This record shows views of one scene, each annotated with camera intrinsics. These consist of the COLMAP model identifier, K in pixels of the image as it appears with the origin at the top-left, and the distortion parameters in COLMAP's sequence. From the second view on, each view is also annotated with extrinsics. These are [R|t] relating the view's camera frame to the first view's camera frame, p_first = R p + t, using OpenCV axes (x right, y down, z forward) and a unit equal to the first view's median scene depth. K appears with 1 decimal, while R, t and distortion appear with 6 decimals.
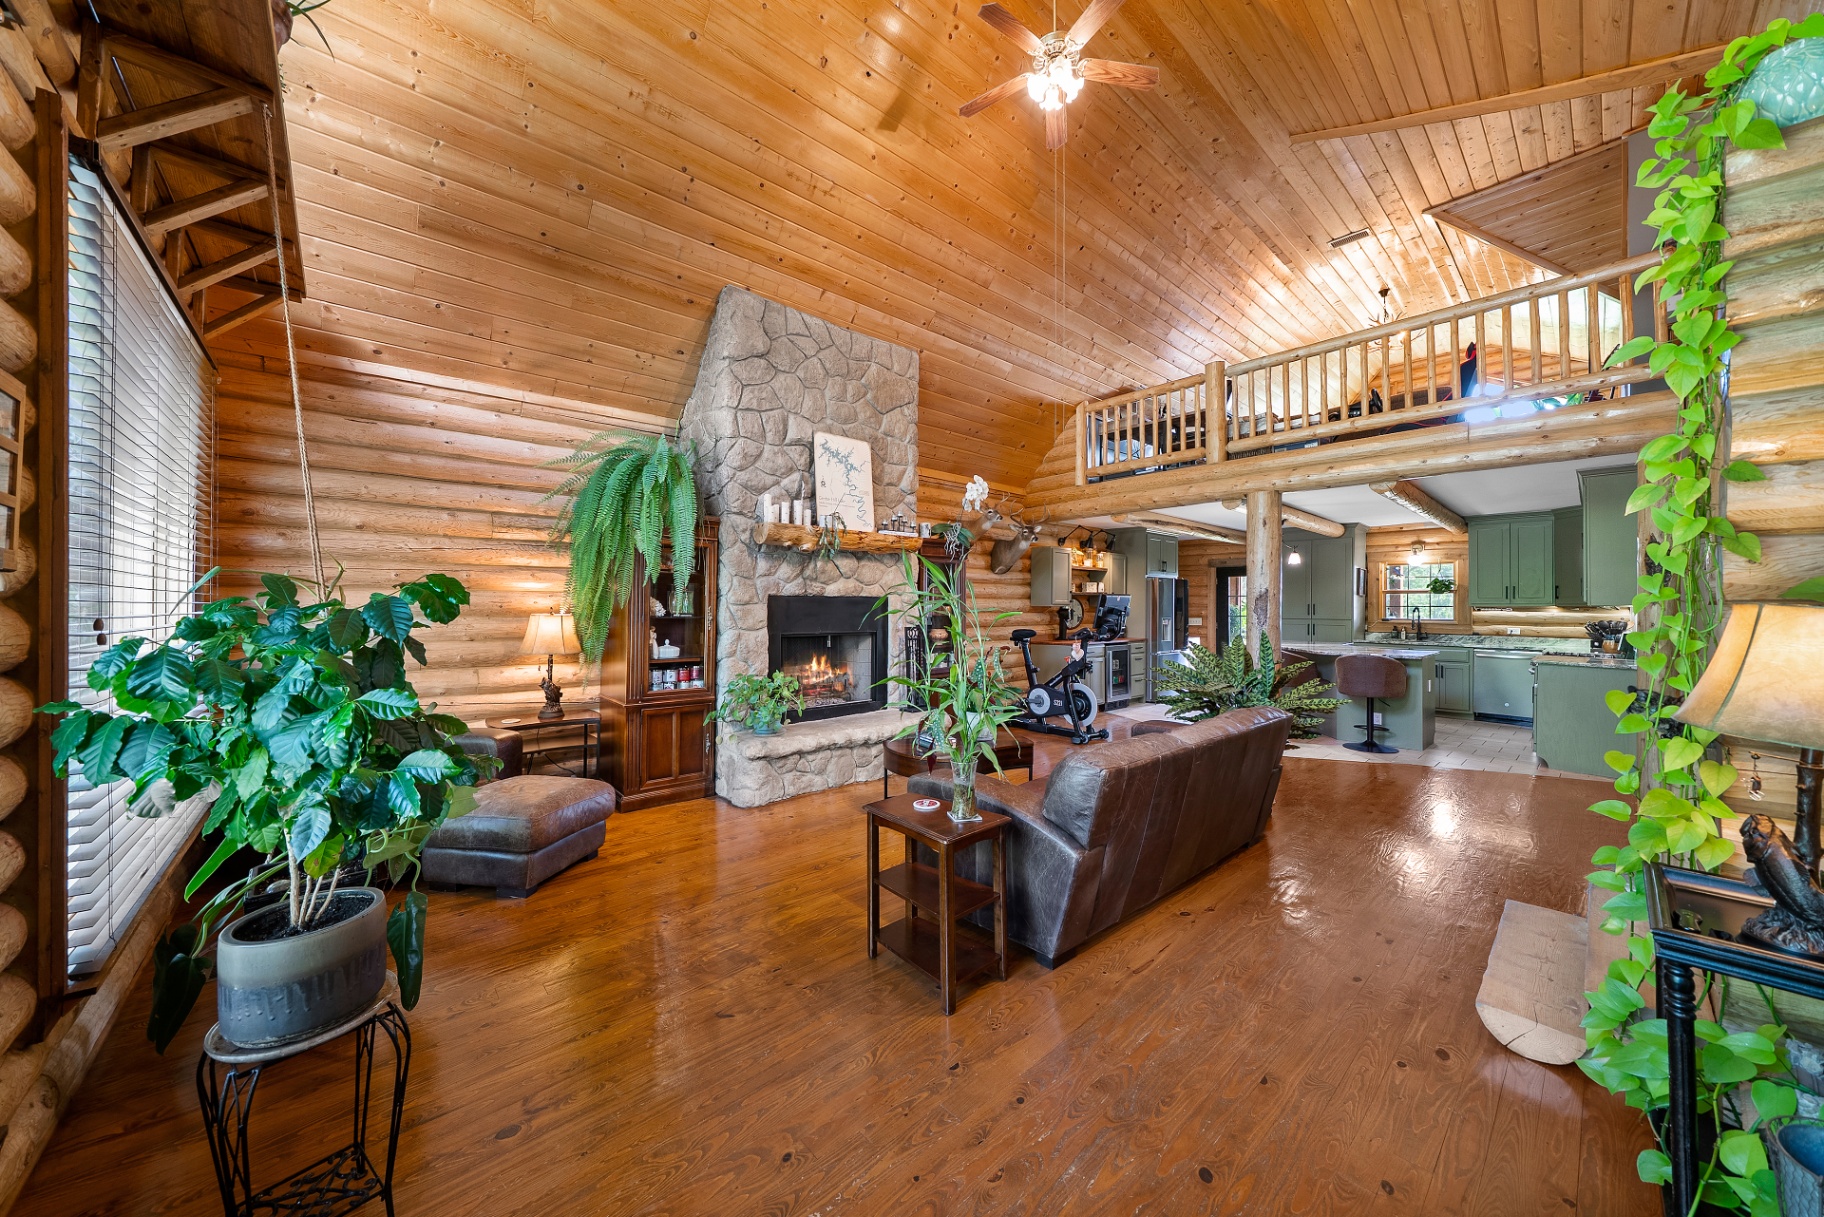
lens RADIAL K [[635.1, 0, 911.1], [0, 635.1, 599.0], [0, 0, 1]] dist [-0.002984, -0.000296]
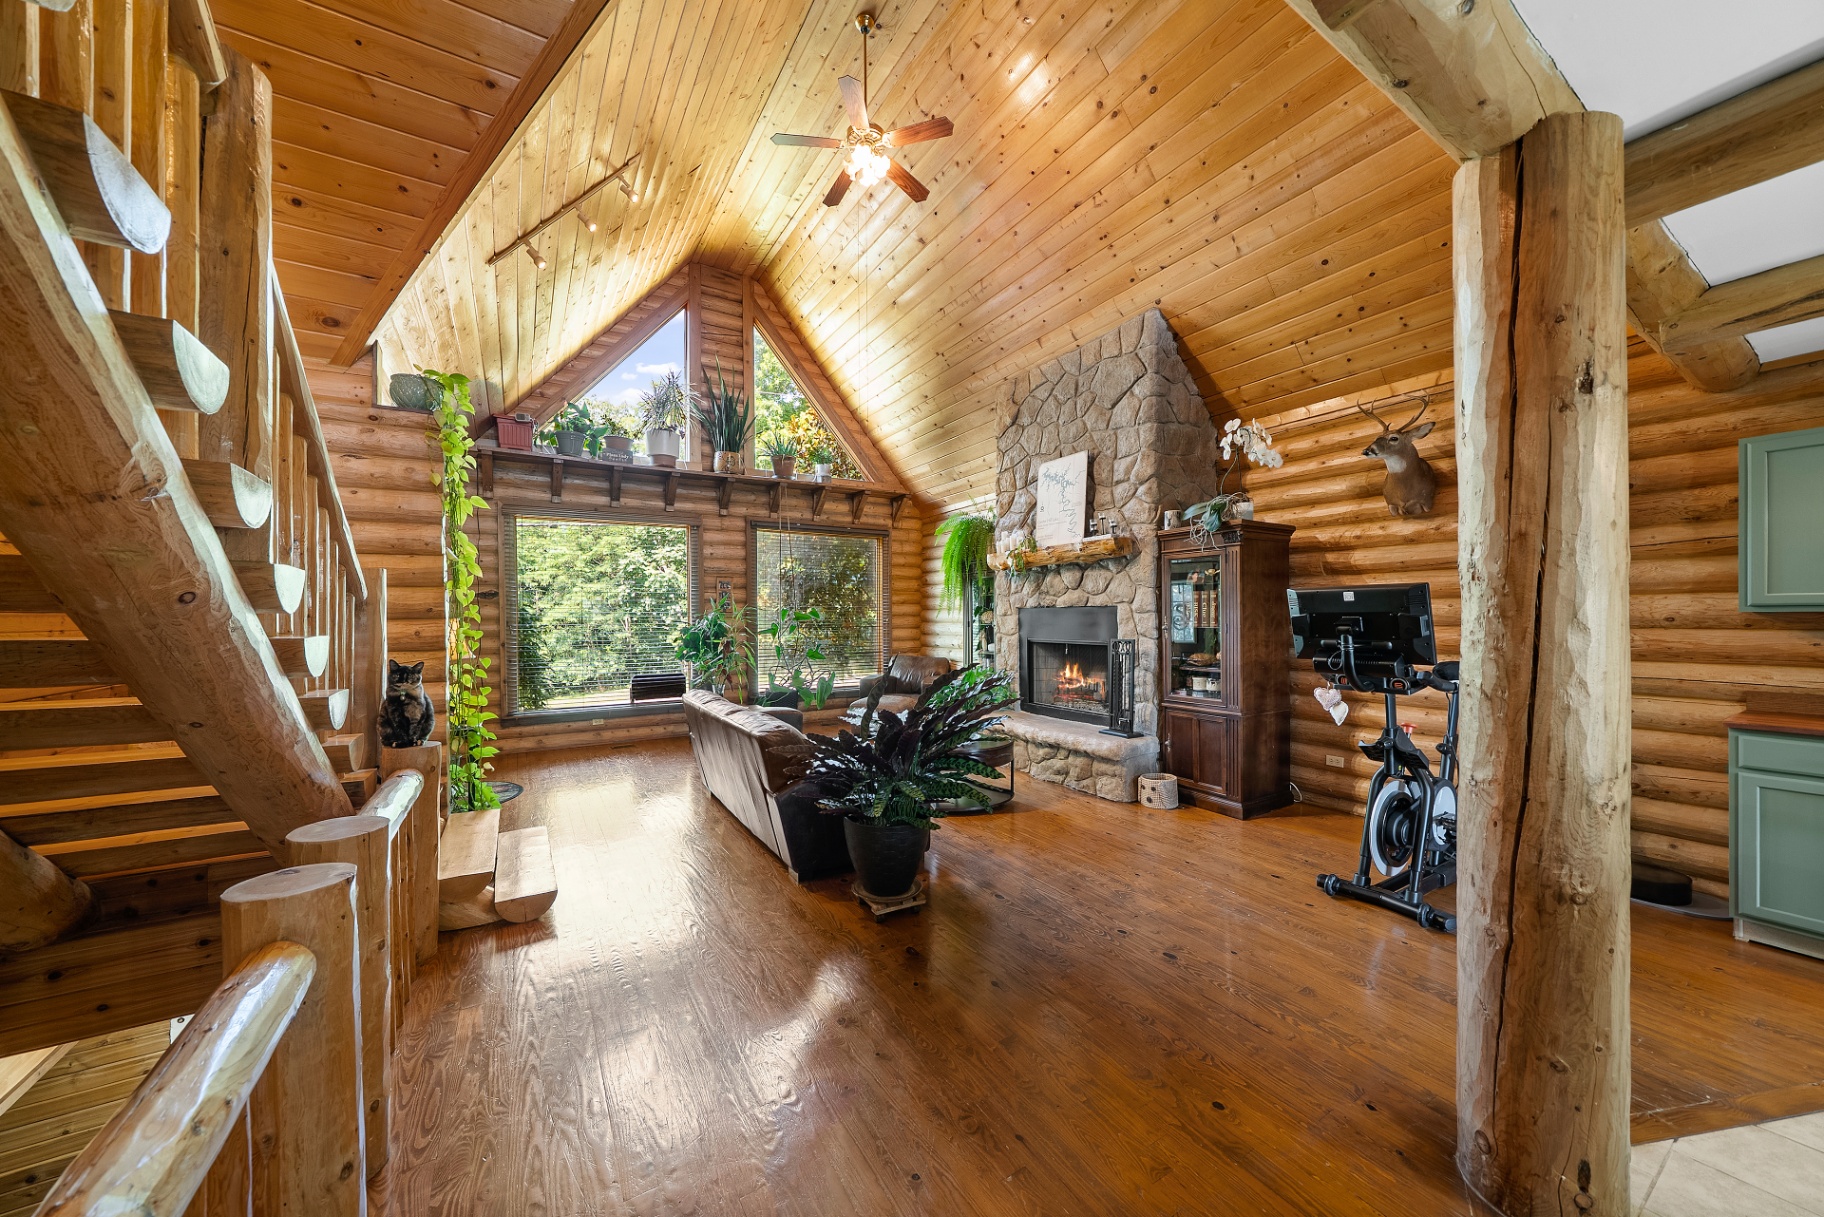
lens RADIAL K [[635.1, 0, 911.3], [0, 635.1, 615.2], [0, 0, 1]] dist [-0.002984, -0.000296]
pose [[-0.177228, -0.001735, -0.984168, 0.622773], [0.008212, 0.999961, -0.003242, 0.005405], [0.984136, -0.008656, -0.177207, 0.597960]]
